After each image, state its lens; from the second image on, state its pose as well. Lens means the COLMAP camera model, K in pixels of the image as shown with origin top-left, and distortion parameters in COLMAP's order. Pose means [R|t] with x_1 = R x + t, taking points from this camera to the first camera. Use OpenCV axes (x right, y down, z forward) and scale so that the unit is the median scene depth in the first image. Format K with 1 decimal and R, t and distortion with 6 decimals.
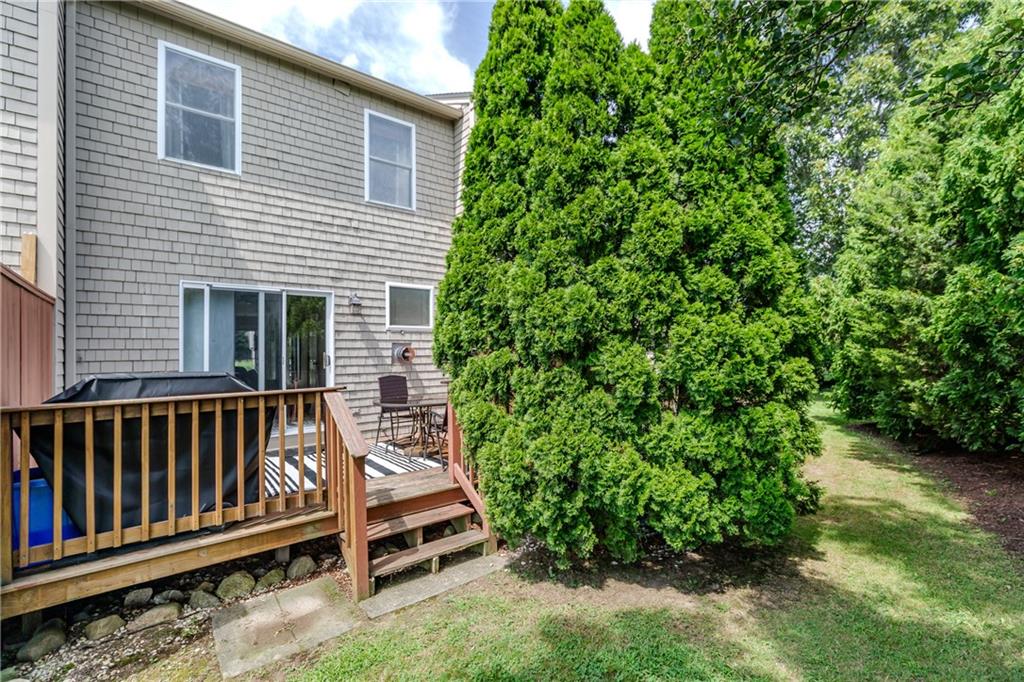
lens RADIAL K [[471.4, 0, 514.6], [0, 471.4, 347.4], [0, 0, 1]] dist [0.002584, 0.000285]
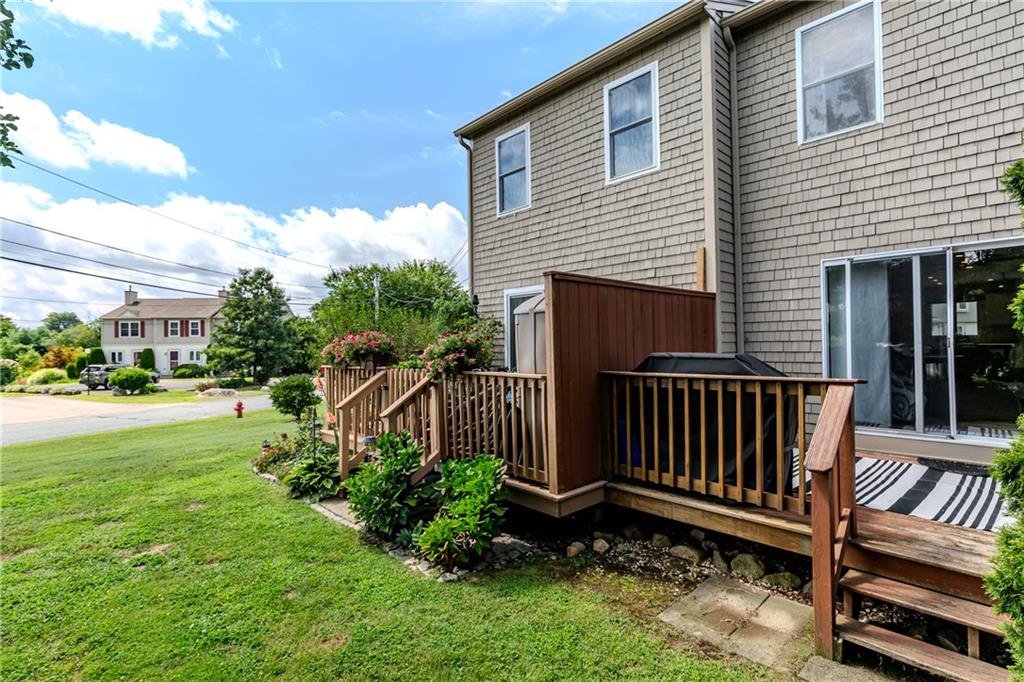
lens RADIAL K [[500.2, 0, 512.0], [0, 500.2, 341.0], [0, 0, 1]] dist [-0.002140, -0.000635]
pose [[0.042075, 0.009223, -0.999072, 0.339371], [0.028425, 0.999542, 0.010425, -0.002478], [0.998710, -0.028838, 0.041793, 0.344285]]
